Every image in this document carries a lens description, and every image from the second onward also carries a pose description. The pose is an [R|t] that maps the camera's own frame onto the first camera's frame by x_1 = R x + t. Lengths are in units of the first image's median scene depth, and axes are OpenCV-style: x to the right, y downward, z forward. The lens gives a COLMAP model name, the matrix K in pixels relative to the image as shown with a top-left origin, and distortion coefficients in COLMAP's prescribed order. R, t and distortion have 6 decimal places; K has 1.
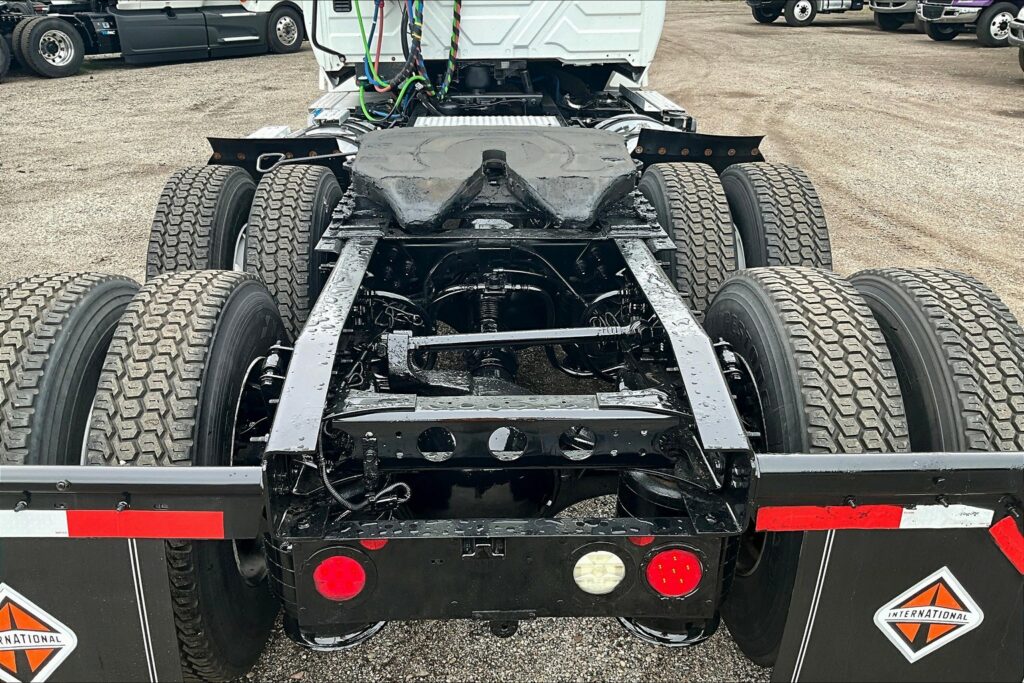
lens RADIAL K [[847.7, 0, 518.3], [0, 847.7, 346.0], [0, 0, 1]] dist [0.068959, -0.127257]
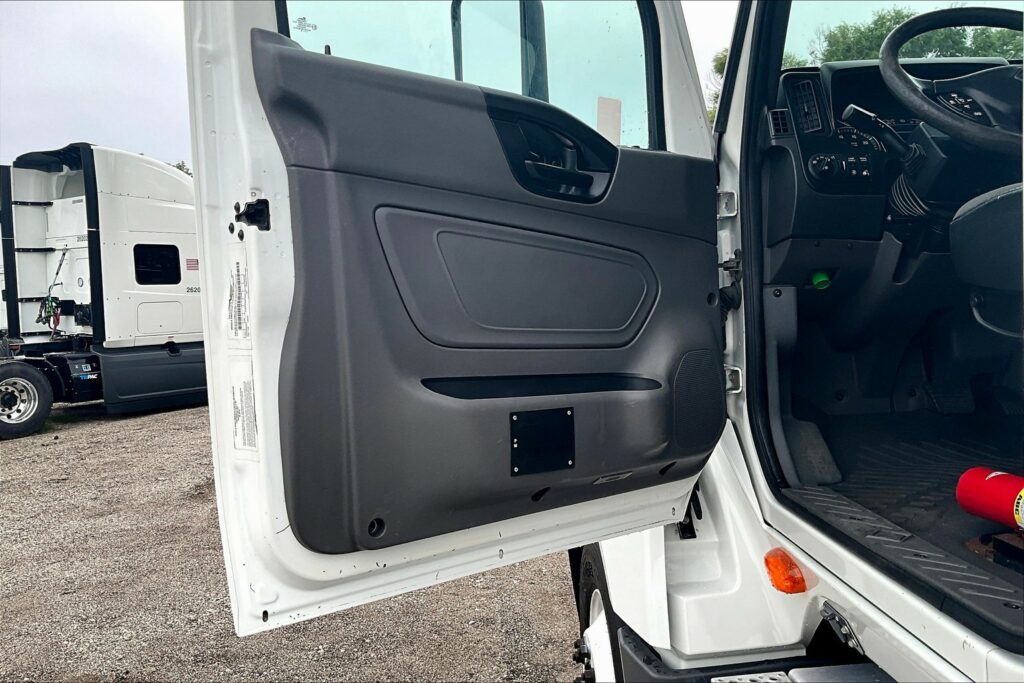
lens RADIAL K [[847.7, 0, 516.0], [0, 847.7, 351.2], [0, 0, 1]] dist [0.068959, -0.127257]
pose [[0.999028, -0.041259, 0.015502, -0.216328], [0.044067, 0.941769, -0.333359, -0.232634], [-0.000845, 0.333718, 0.942672, 0.539174]]
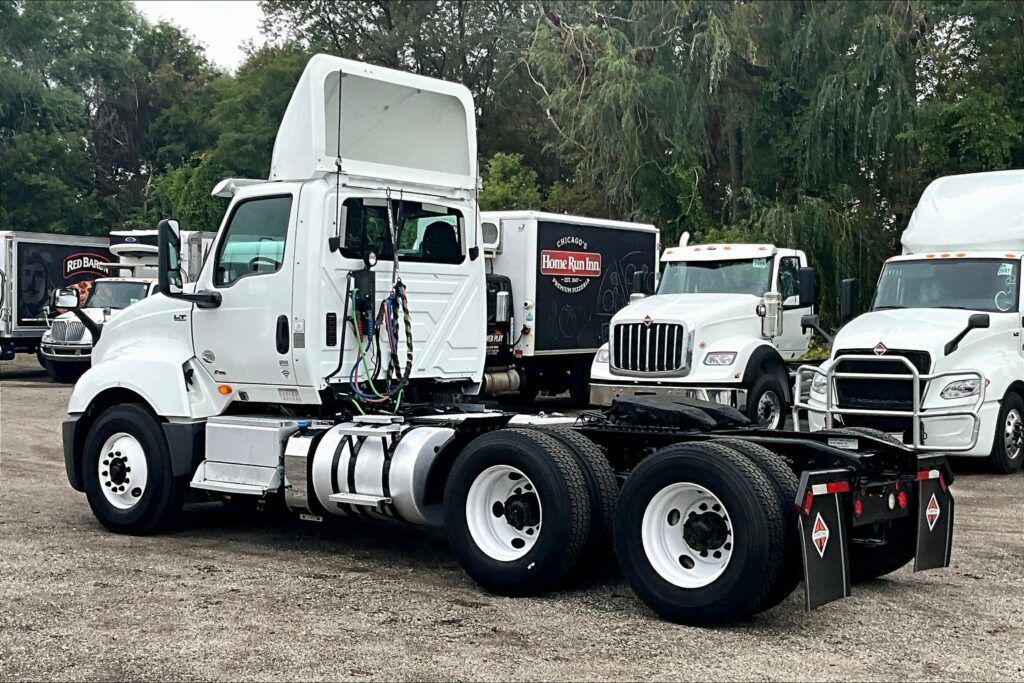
lens RADIAL K [[1397.4, 0, 557.1], [0, 1397.4, 341.9], [0, 0, 1]] dist [0.046606, 0.000000]
pose [[0.620789, 0.003002, 0.783972, -1.076170], [0.295902, 0.925131, -0.237853, 0.133606], [-0.725991, 0.379635, 0.573423, -0.297309]]
